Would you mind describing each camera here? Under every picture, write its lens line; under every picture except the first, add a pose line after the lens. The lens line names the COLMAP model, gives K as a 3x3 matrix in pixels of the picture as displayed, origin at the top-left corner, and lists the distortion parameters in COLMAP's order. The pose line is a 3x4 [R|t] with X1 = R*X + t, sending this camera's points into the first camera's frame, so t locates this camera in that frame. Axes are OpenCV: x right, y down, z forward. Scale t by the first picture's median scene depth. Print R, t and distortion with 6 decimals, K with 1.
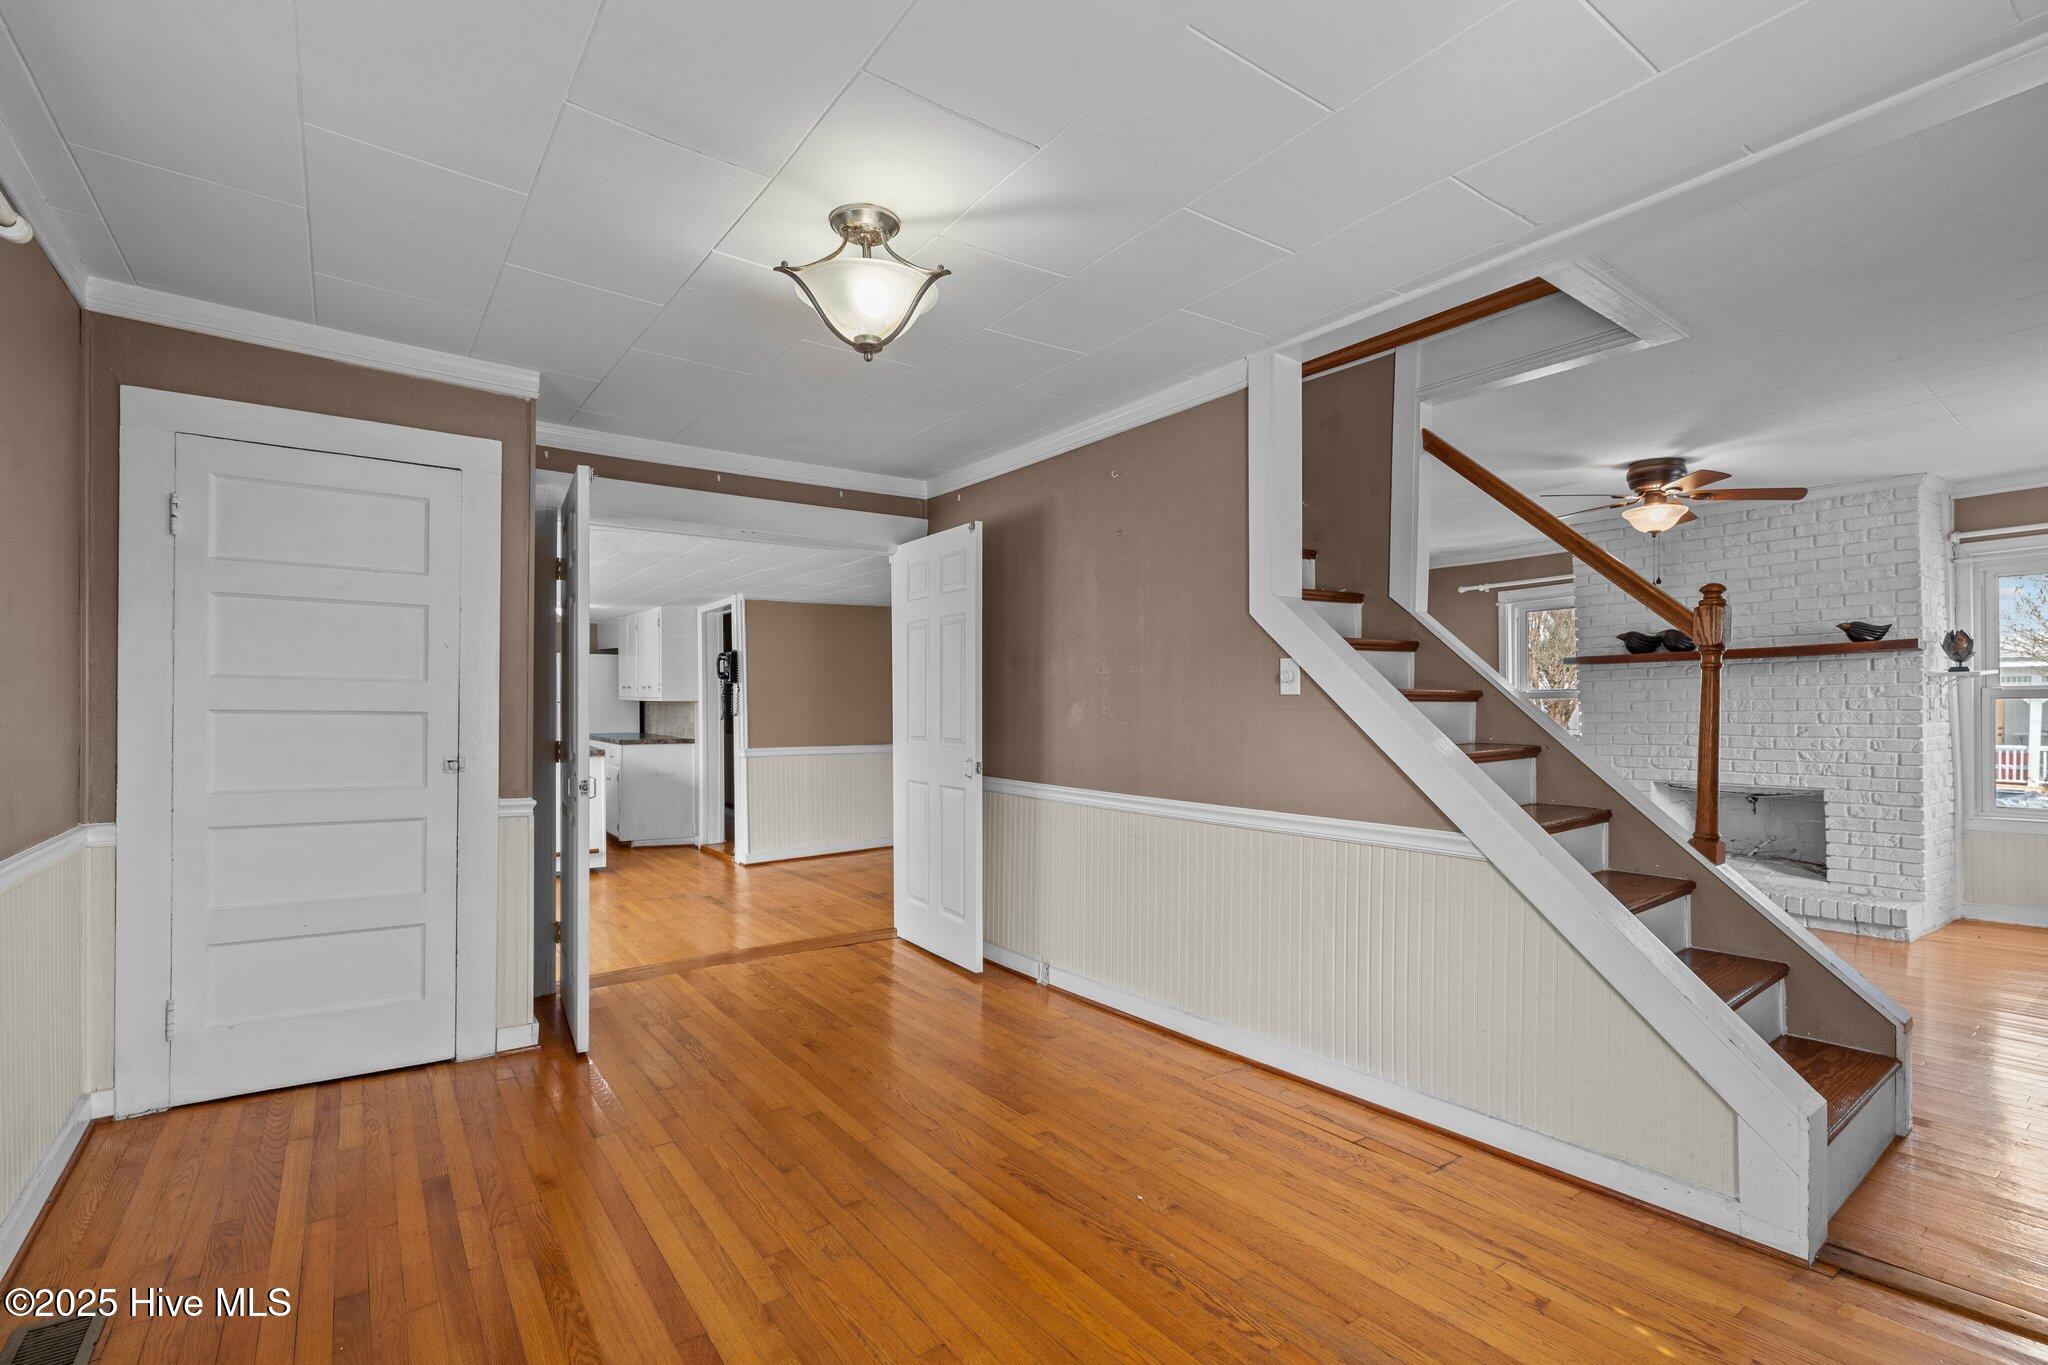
lens RADIAL K [[924.8, 0, 1024.2], [0, 924.8, 723.7], [0, 0, 1]] dist [-0.000934, -0.002455]
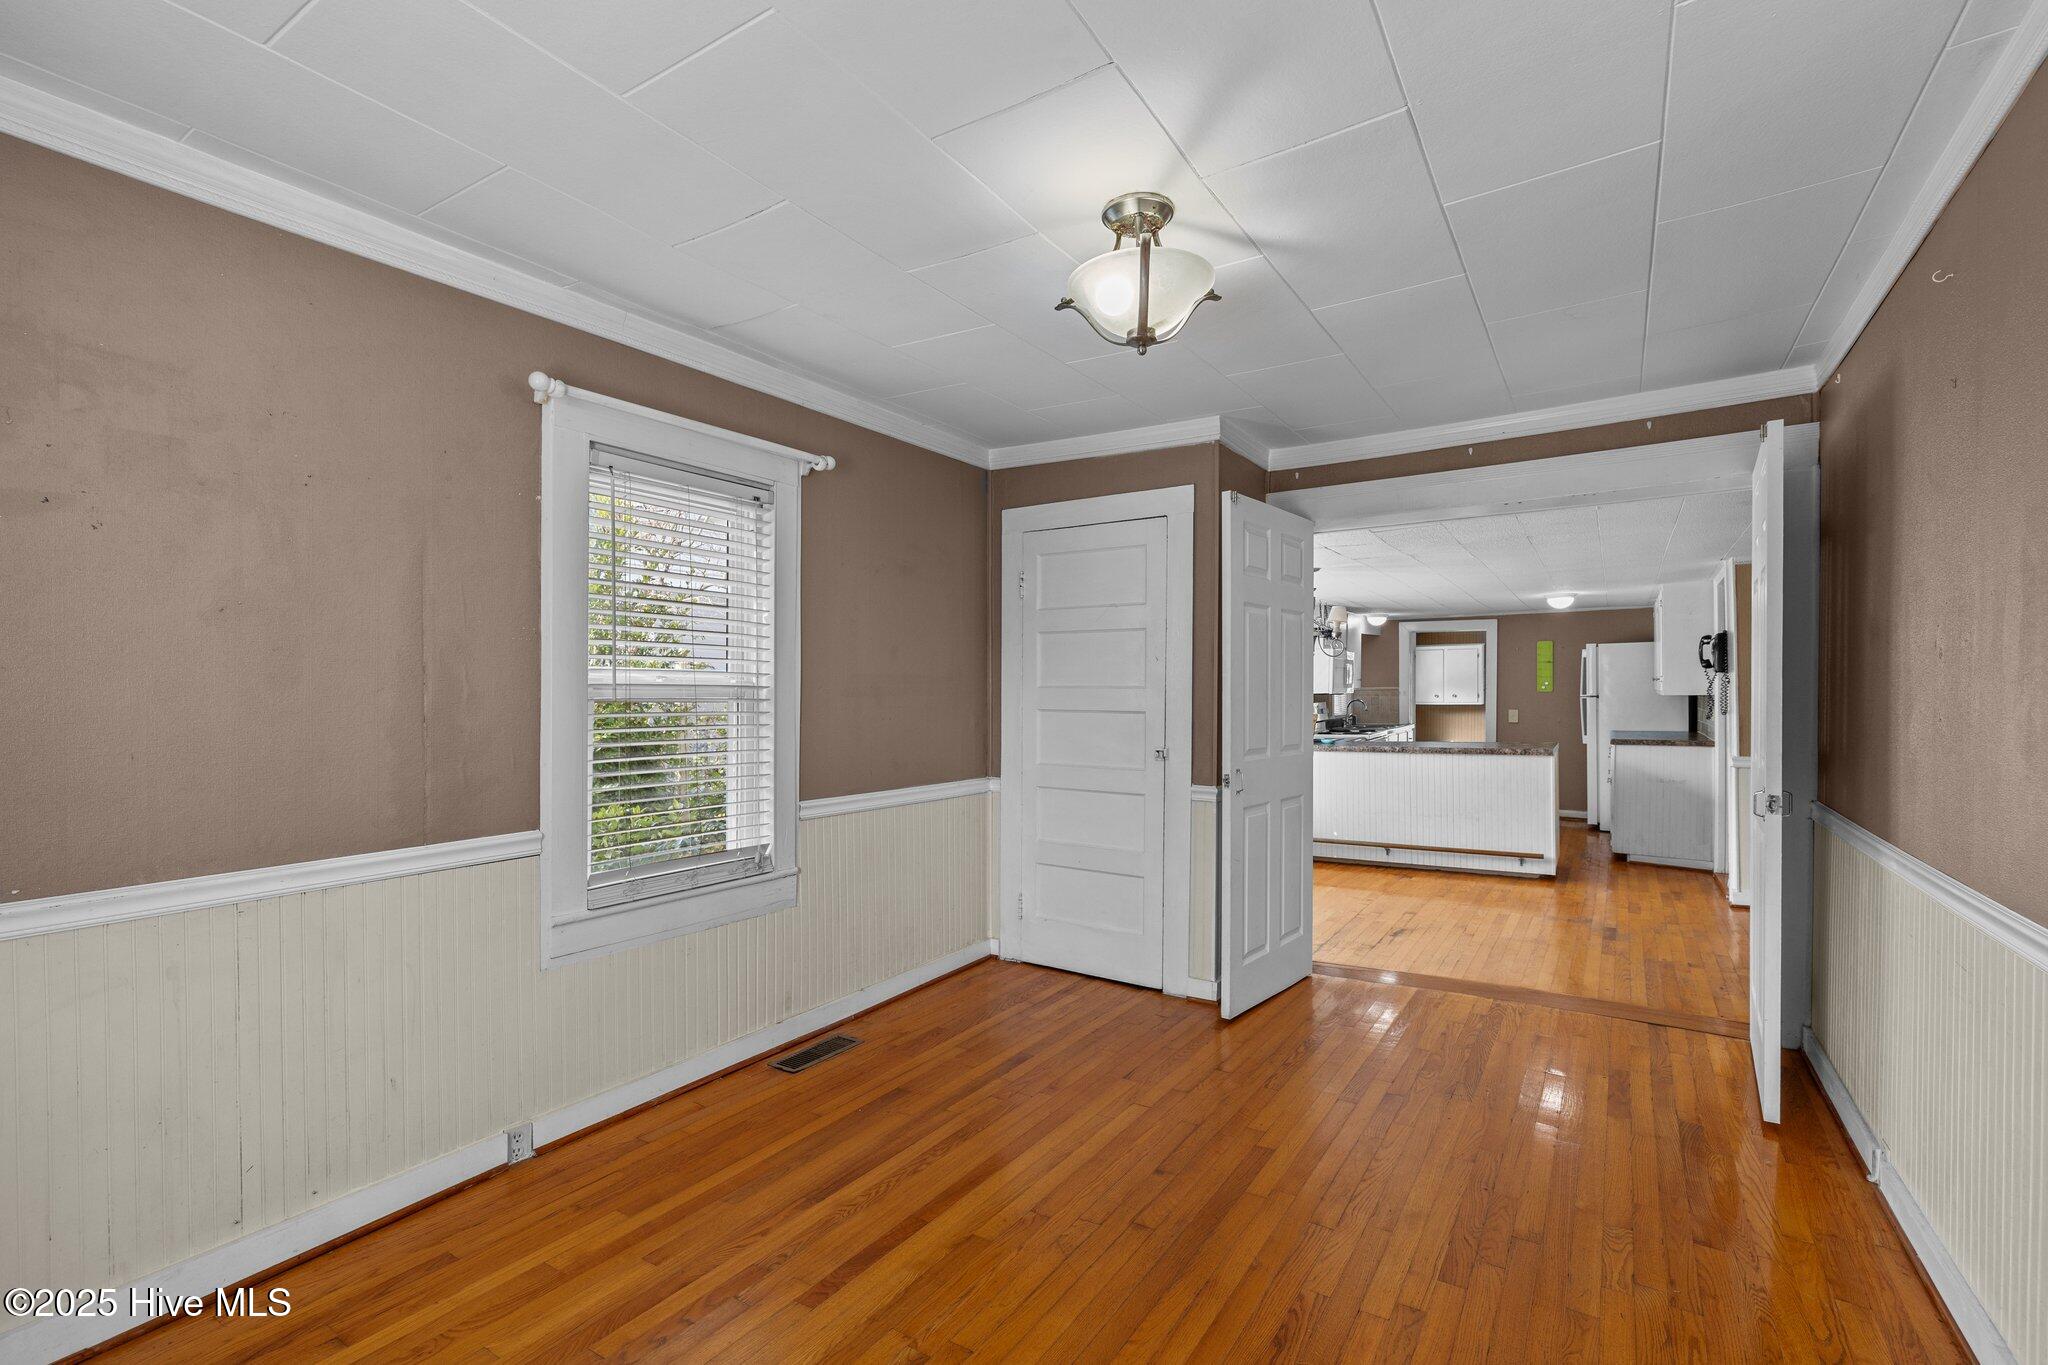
lens RADIAL K [[924.8, 0, 1032.9], [0, 924.8, 718.4], [0, 0, 1]] dist [-0.000934, -0.002455]
pose [[0.361731, 0.016631, -0.932134, 0.484172], [-0.013203, 0.999832, 0.012715, -0.017495], [0.932189, 0.007708, 0.361890, 0.388663]]
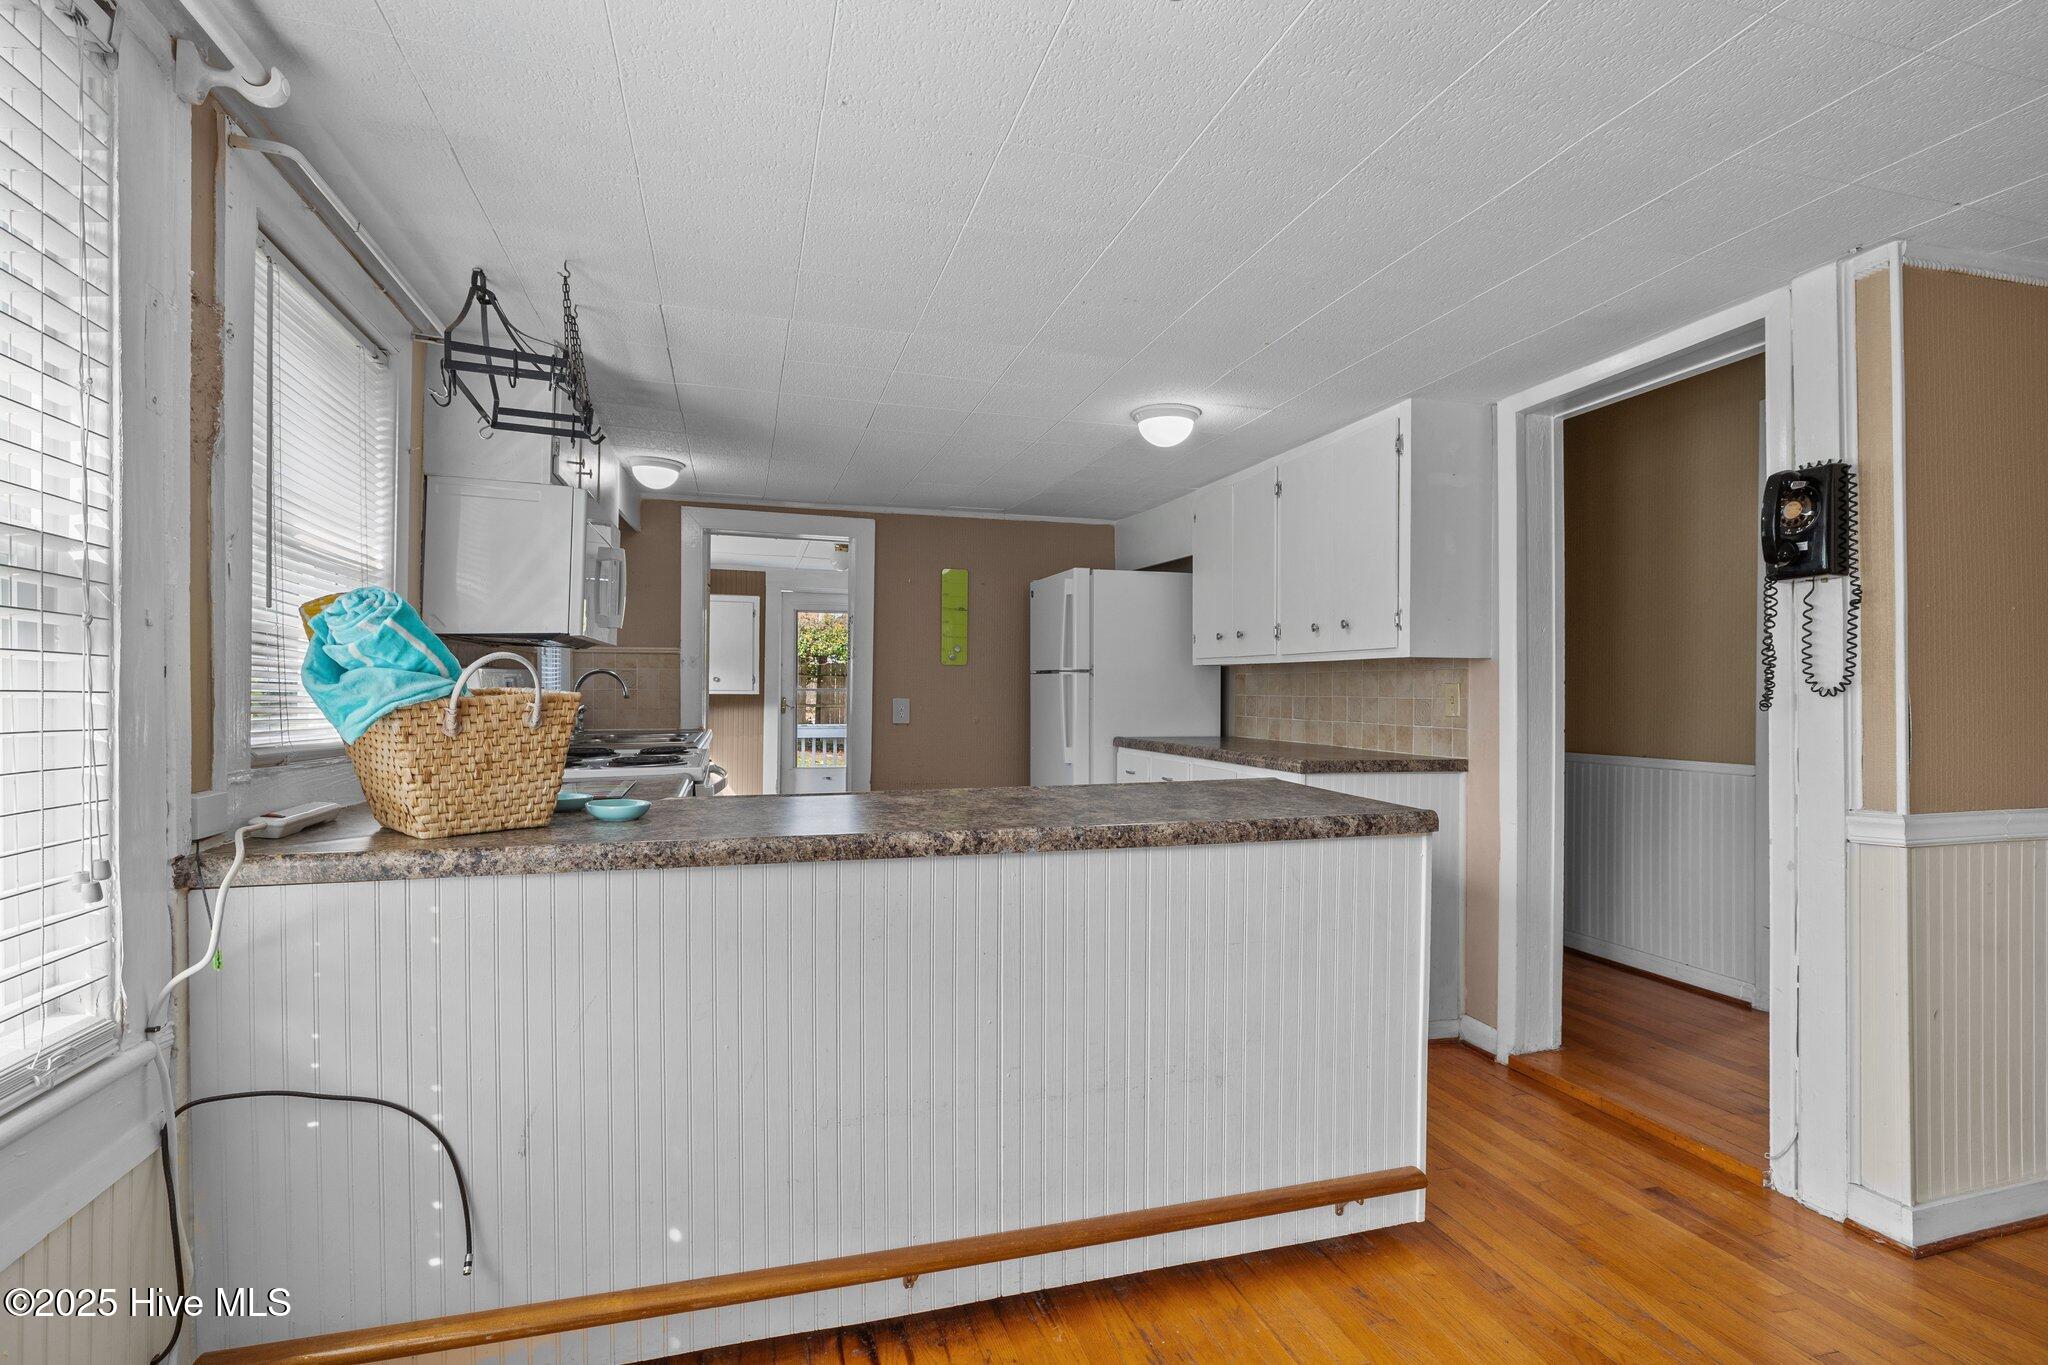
lens RADIAL K [[982.7, 0, 1025.5], [0, 982.7, 698.4], [0, 0, 1]] dist [0.000319, -0.000164]
pose [[0.937273, 0.002075, -0.348590, -1.020043], [-0.009034, 0.999791, -0.018338, 0.001634], [0.348479, 0.020337, 0.937096, 1.482216]]
